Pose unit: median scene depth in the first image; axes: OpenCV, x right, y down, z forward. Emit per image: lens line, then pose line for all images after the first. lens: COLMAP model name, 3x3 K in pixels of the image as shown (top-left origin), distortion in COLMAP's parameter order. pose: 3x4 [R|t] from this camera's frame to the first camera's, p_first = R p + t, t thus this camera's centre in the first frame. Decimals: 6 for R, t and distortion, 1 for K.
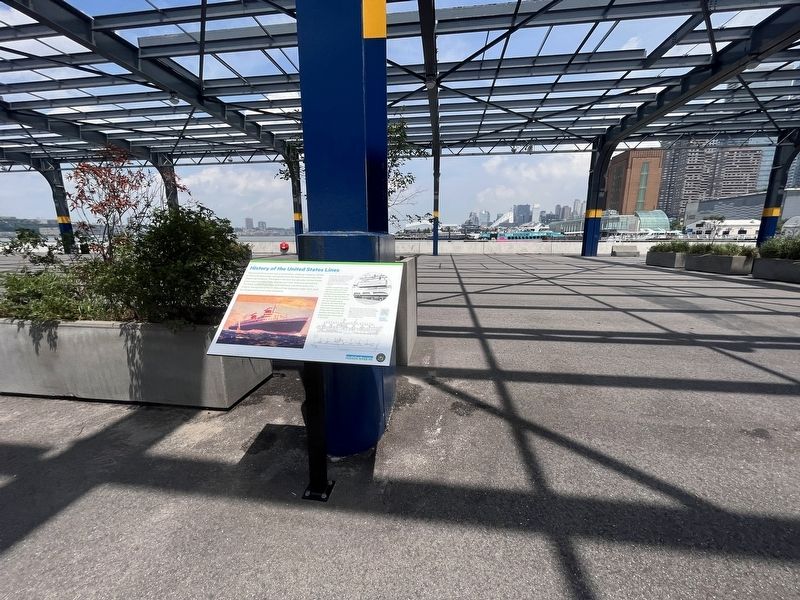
lens RADIAL K [[332.5, 0, 400.0], [0, 332.5, 300.0], [0, 0, 1]] dist [-0.000640, -0.000131]
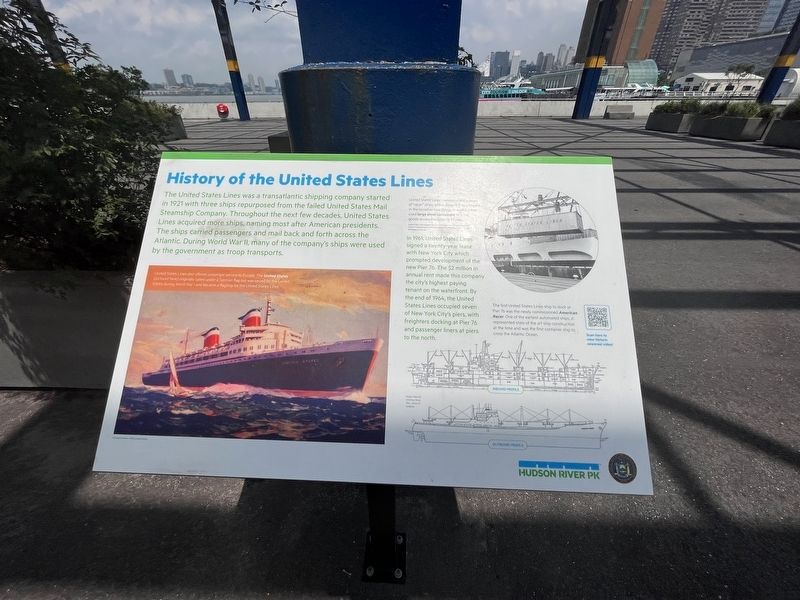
lens RADIAL K [[328.5, 0, 399.0], [0, 328.5, 301.9], [0, 0, 1]] dist [-0.000878, -0.000408]
pose [[0.994382, -0.059427, 0.087599, -0.037463], [0.023397, 0.930465, 0.365633, -0.014484], [-0.103236, -0.361529, 0.926628, 0.092732]]
